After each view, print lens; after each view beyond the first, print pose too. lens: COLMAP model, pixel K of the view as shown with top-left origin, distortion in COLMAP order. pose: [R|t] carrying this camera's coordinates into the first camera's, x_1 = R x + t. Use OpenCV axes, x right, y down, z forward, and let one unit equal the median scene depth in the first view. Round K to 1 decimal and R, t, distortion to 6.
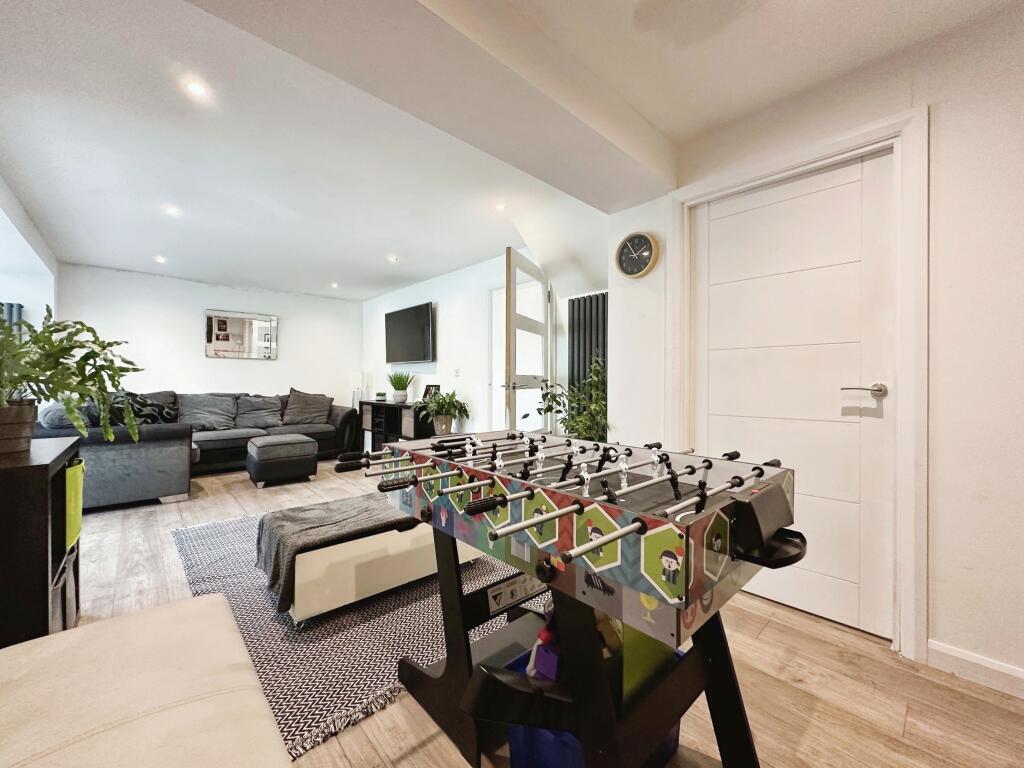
lens RADIAL K [[409.2, 0, 512.0], [0, 409.2, 384.0], [0, 0, 1]] dist [0.000665, 0.000179]
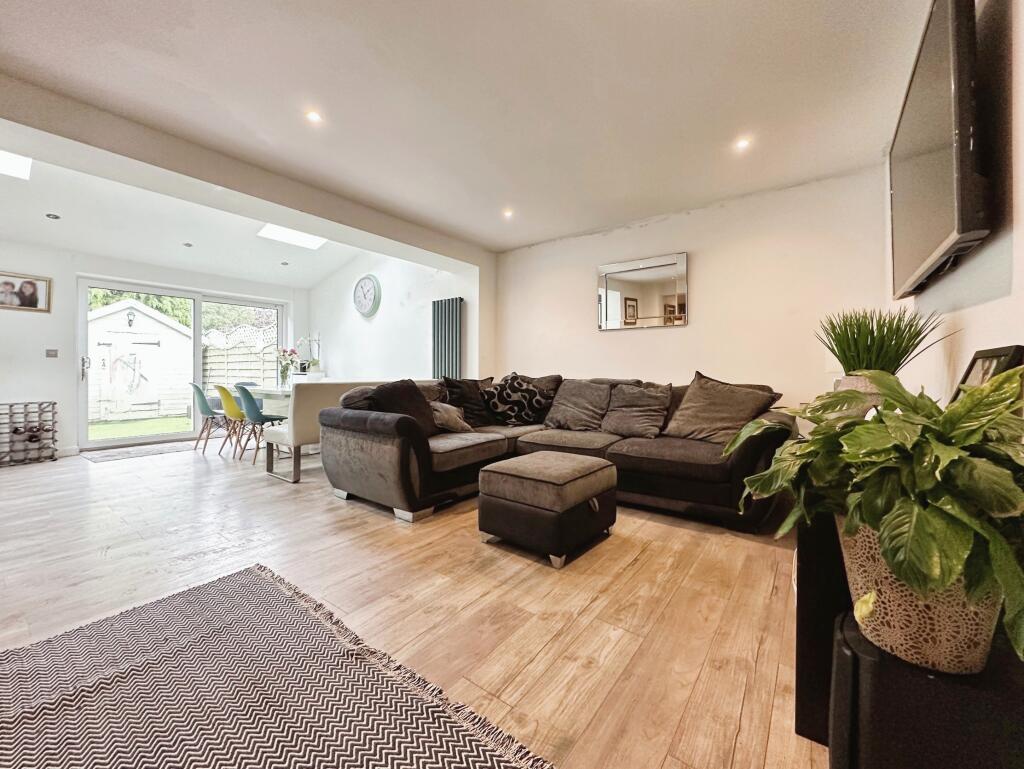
lens RADIAL K [[412.0, 0, 513.4], [0, 412.0, 376.8], [0, 0, 1]] dist [-0.000231, 0.000076]
pose [[0.182848, 0.009344, -0.983097, -0.031885], [-0.004357, 0.999953, 0.008694, 0.013928], [0.983132, 0.002694, 0.182880, 0.778518]]
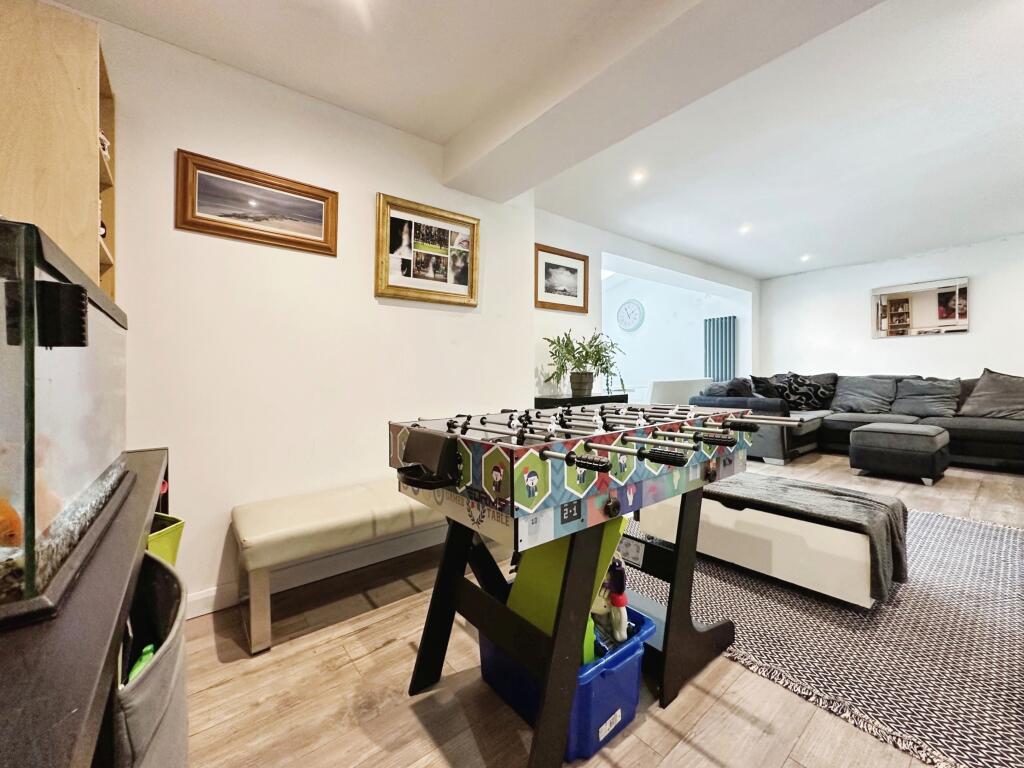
lens RADIAL K [[412.0, 0, 513.4], [0, 412.0, 376.3], [0, 0, 1]] dist [-0.000231, 0.000076]
pose [[-0.065929, 0.001859, -0.997823, 0.317151], [0.010505, 0.999944, 0.001169, 0.015850], [0.997769, -0.010405, -0.065945, 0.234000]]
